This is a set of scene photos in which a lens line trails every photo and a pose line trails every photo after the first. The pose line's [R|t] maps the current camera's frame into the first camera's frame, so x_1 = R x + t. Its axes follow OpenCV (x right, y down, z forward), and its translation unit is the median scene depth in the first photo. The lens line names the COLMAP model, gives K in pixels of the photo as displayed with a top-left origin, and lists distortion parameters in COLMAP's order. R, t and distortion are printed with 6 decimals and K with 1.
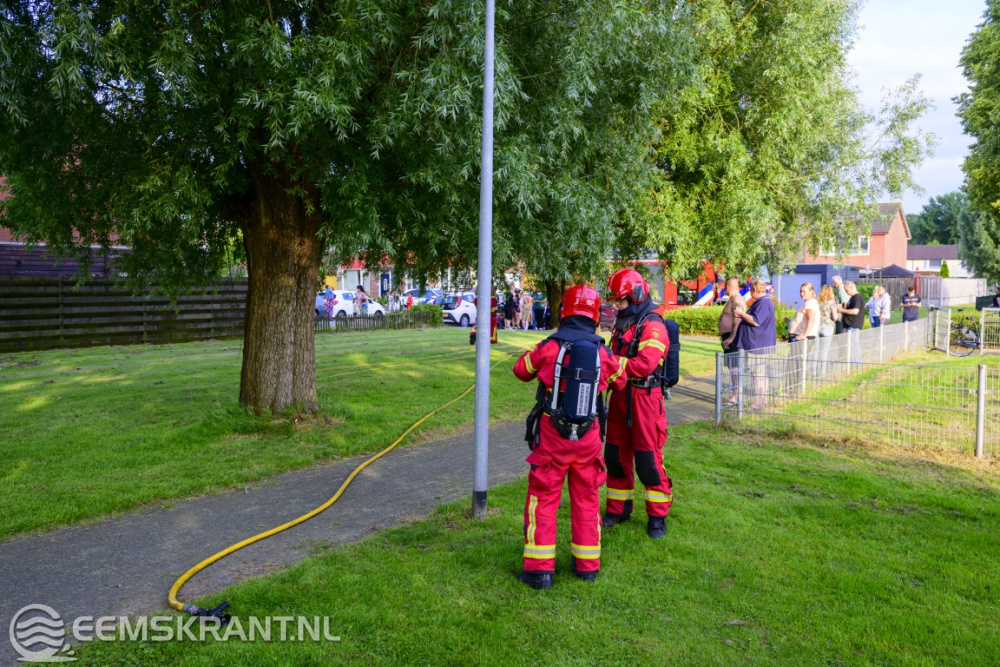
lens RADIAL K [[848.4, 0, 500.0], [0, 848.4, 333.5], [0, 0, 1]] dist [0.003543, 0.005753]
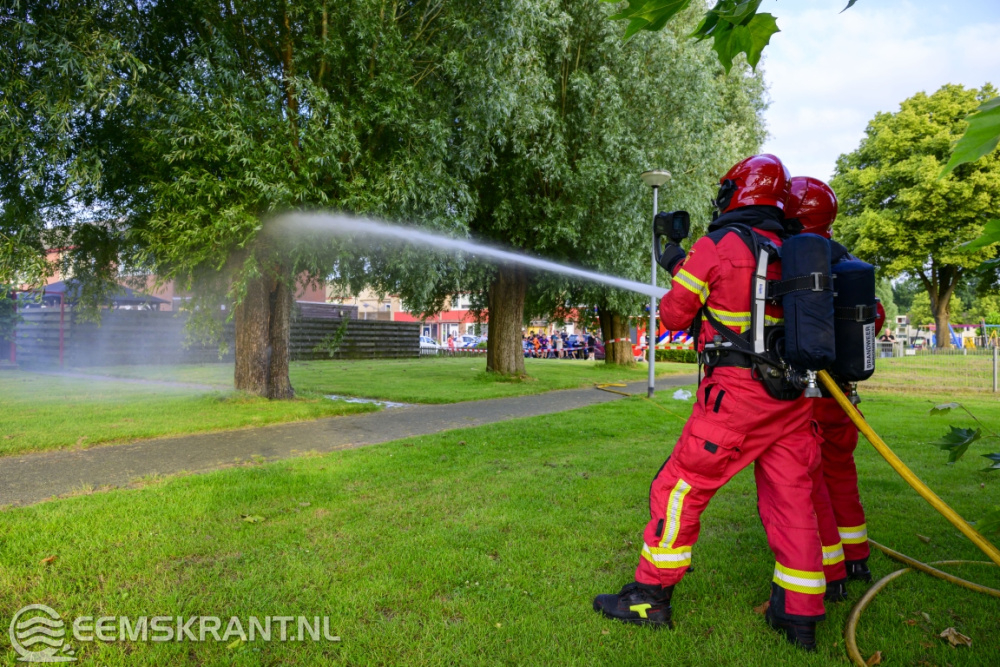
lens RADIAL K [[685.6, 0, 500.0], [0, 685.6, 333.5], [0, 0, 1]] dist [0.082539, 0.000088]
pose [[0.997401, 0.010937, 0.071216, -0.399143], [-0.005332, 0.996906, -0.078421, 0.123199], [-0.071854, 0.077838, 0.994373, -0.652311]]
